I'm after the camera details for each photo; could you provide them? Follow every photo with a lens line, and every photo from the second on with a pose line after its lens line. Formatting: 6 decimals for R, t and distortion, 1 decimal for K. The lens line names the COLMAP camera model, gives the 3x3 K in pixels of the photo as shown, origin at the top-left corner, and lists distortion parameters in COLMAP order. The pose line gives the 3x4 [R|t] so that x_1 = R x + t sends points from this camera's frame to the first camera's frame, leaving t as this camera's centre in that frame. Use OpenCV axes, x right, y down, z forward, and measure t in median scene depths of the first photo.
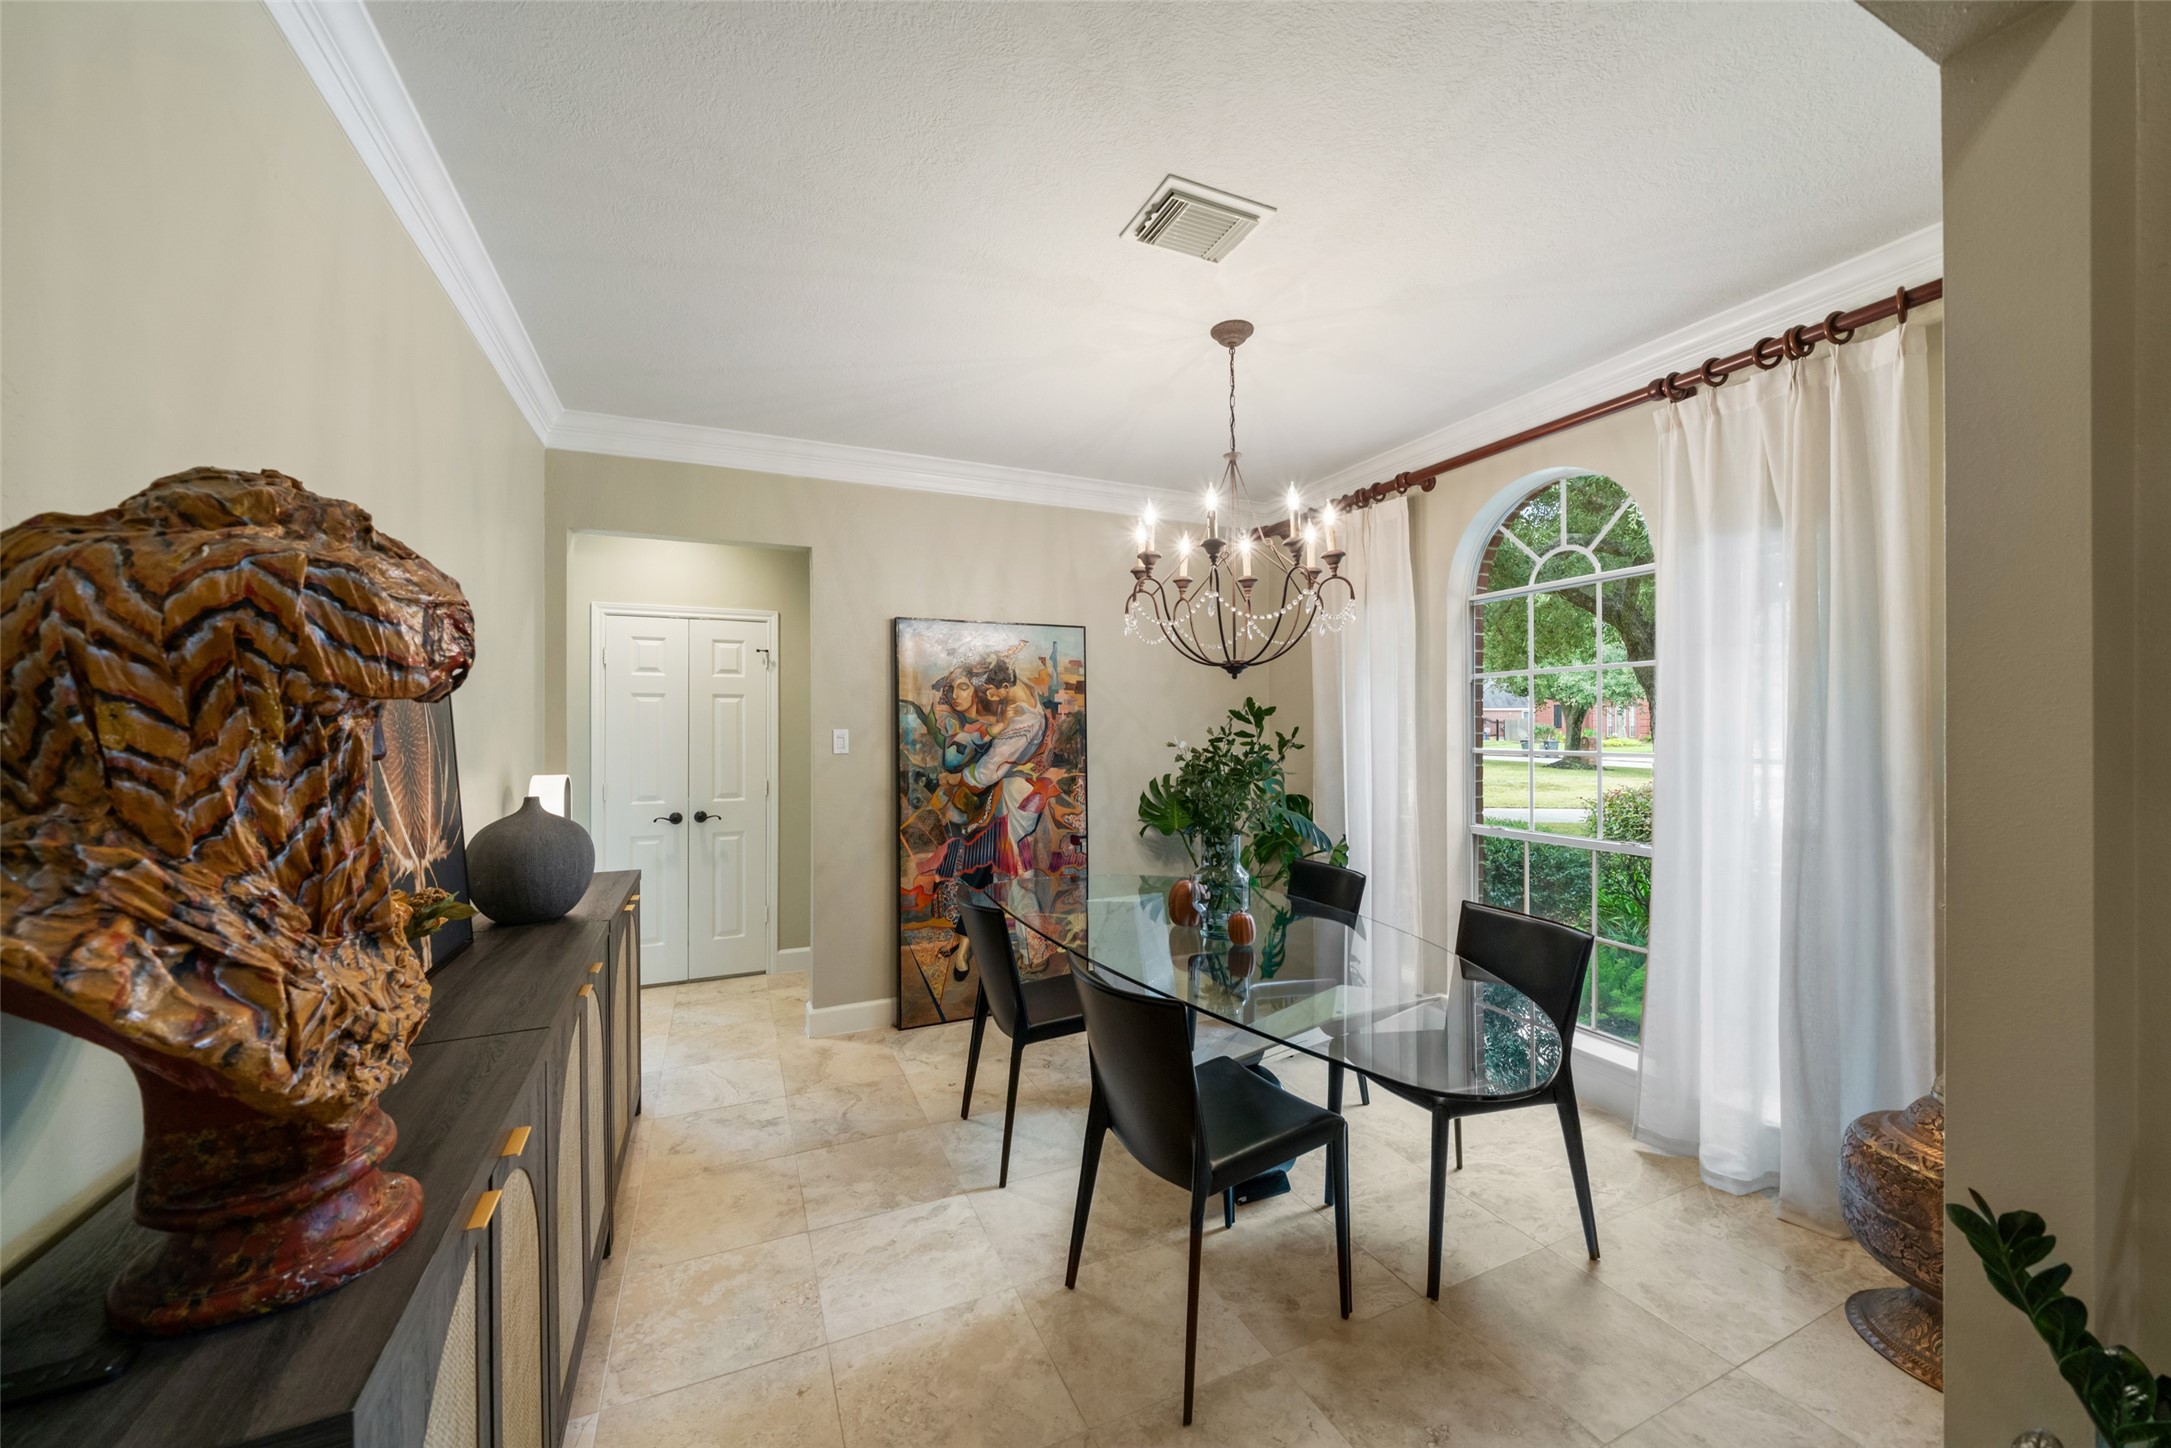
lens RADIAL K [[801.9, 0, 1085.5], [0, 801.9, 724.0], [0, 0, 1]] dist [-0.001009, -0.000029]
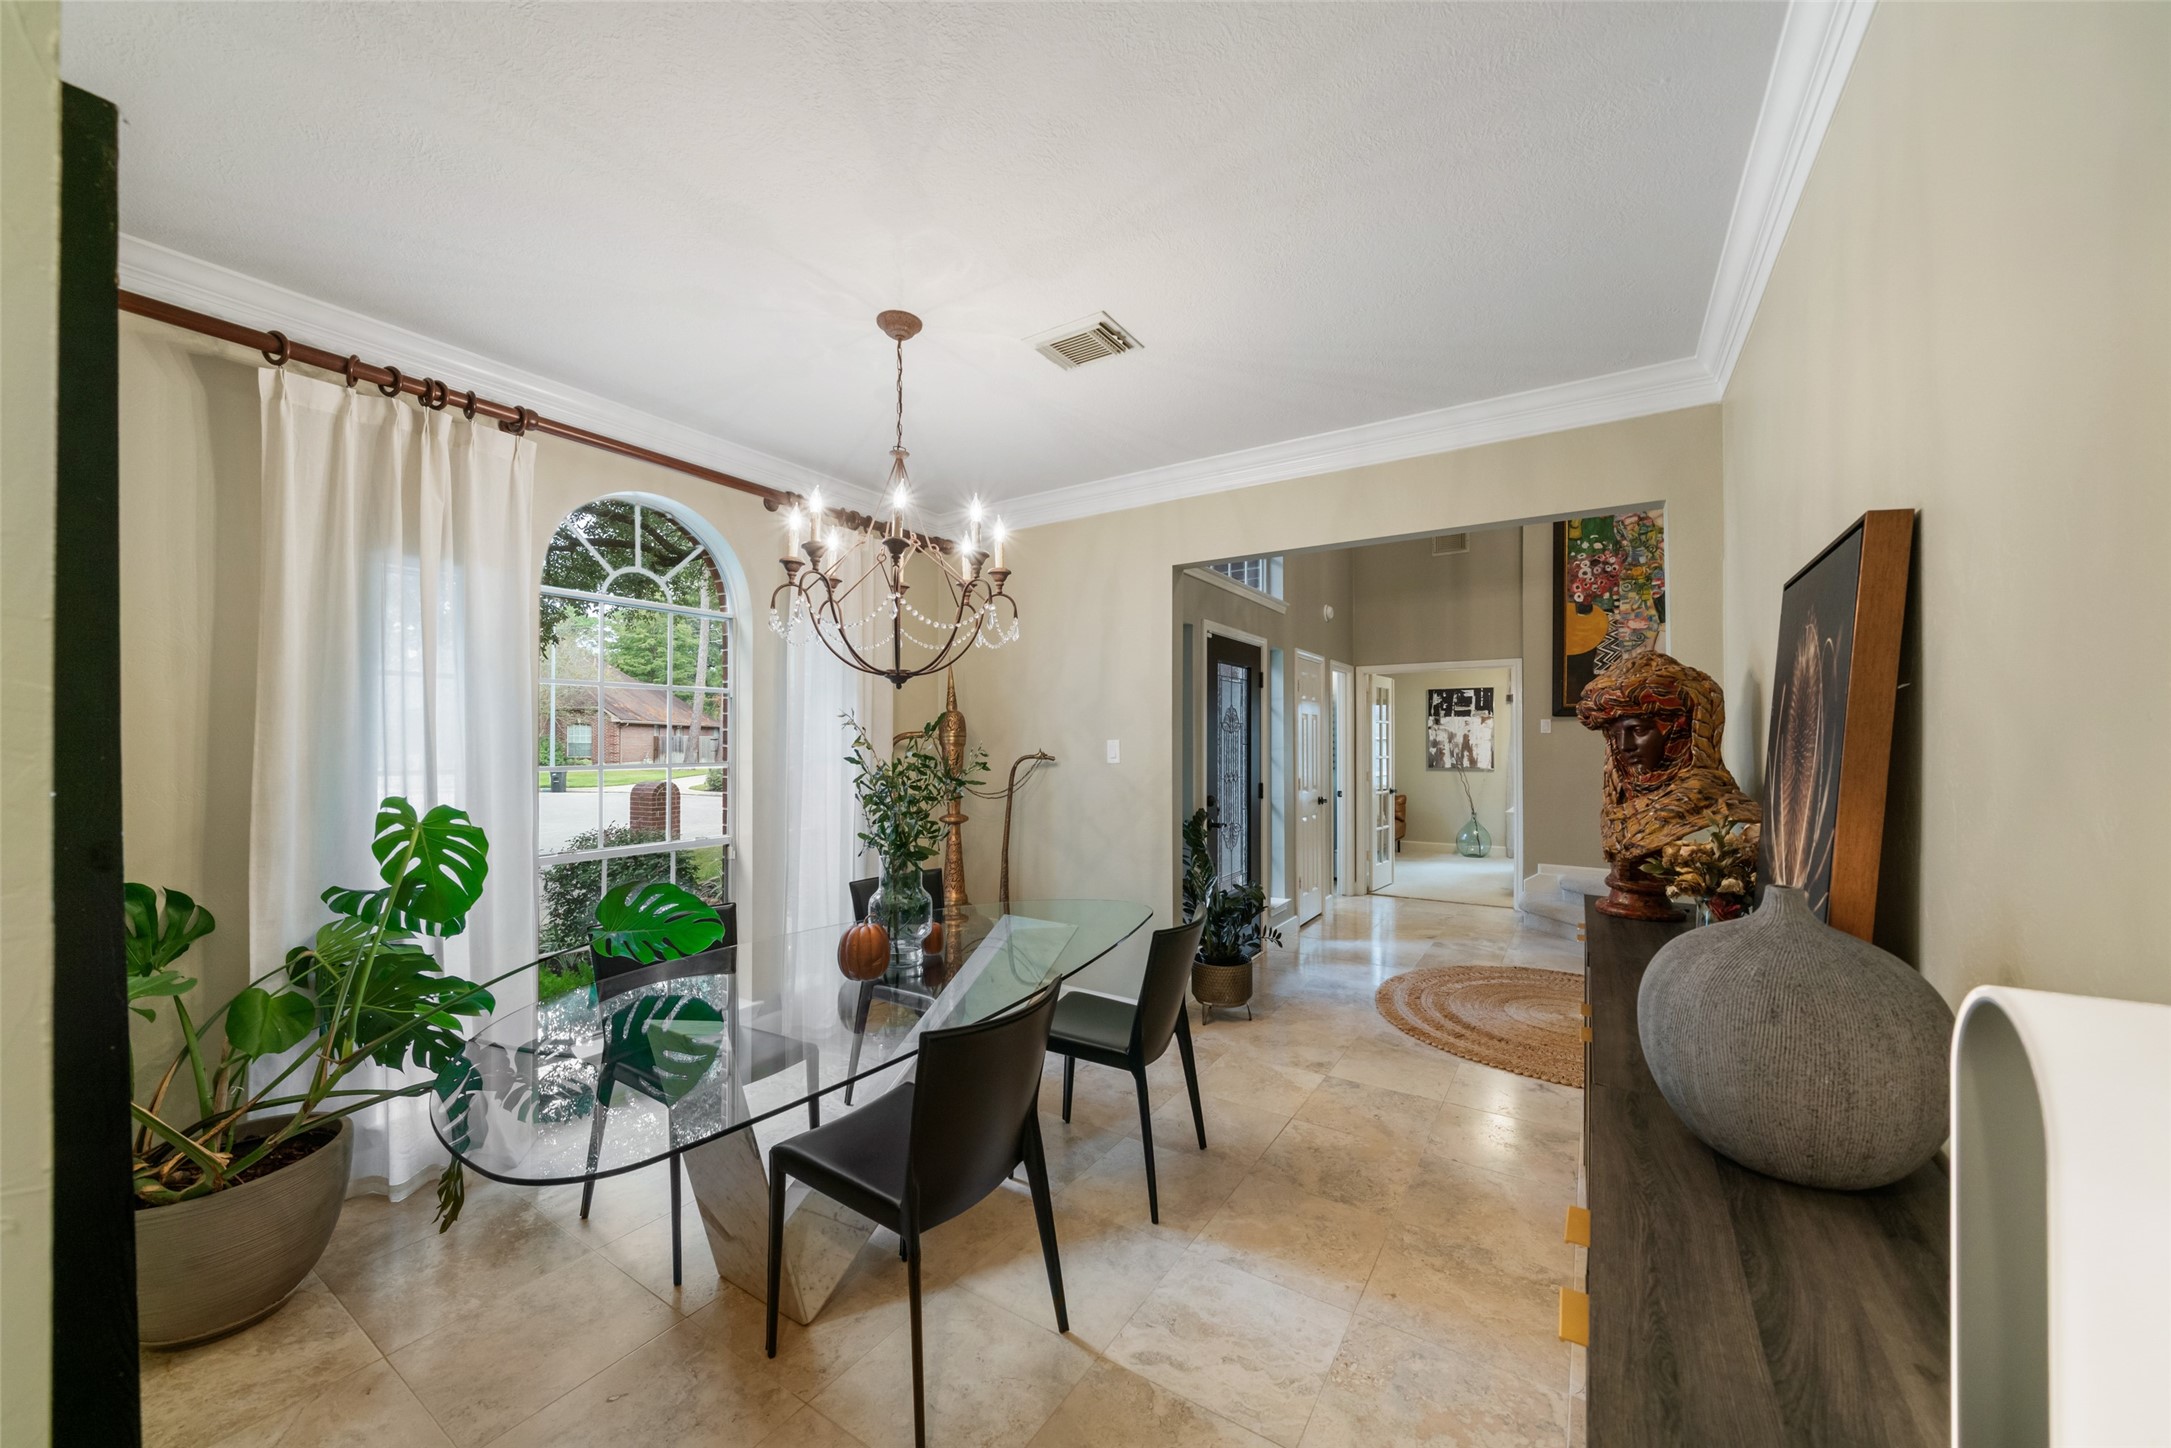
lens RADIAL K [[777.4, 0, 1073.6], [0, 777.4, 735.2], [0, 0, 1]] dist [-0.064879, 0.000027]
pose [[-0.535824, 0.013998, 0.844214, -0.447537], [0.008685, 0.999901, -0.011068, 0.011883], [-0.844285, 0.001401, -0.535892, 0.858372]]
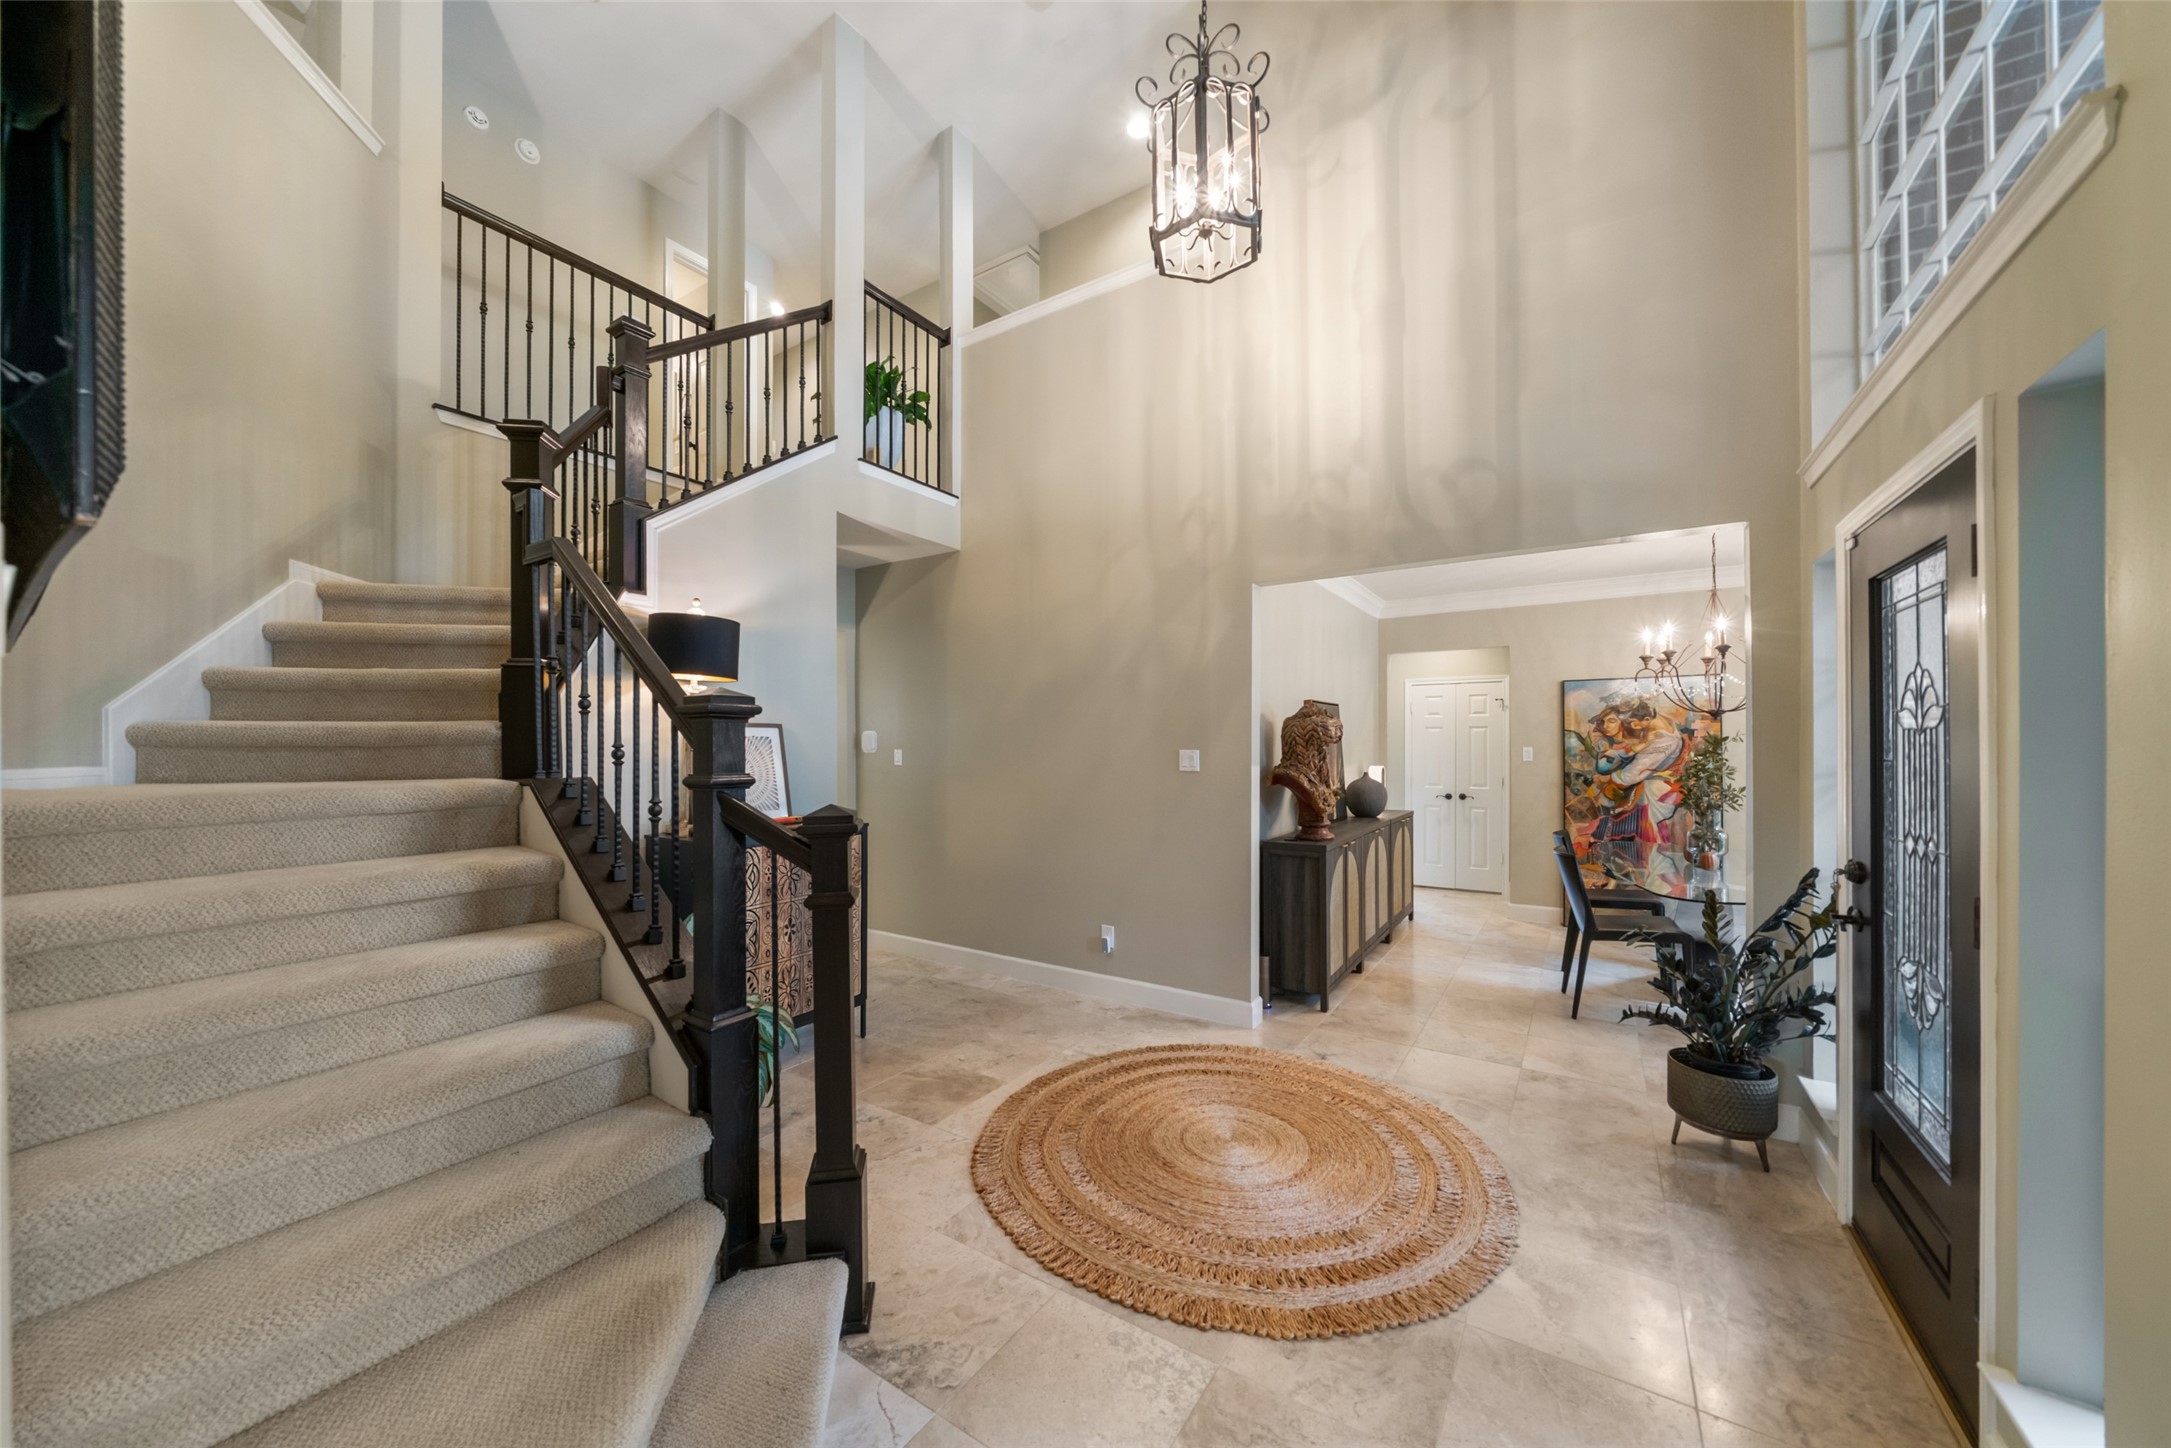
lens RADIAL K [[752.1, 0, 1081.9], [0, 752.1, 743.5], [0, 0, 1]] dist [-0.000218, -0.000018]
pose [[0.532268, 0.002262, -0.846573, 0.547910], [0.003725, 0.999980, 0.005014, -0.012628], [0.846568, -0.005822, 0.532249, -0.672961]]
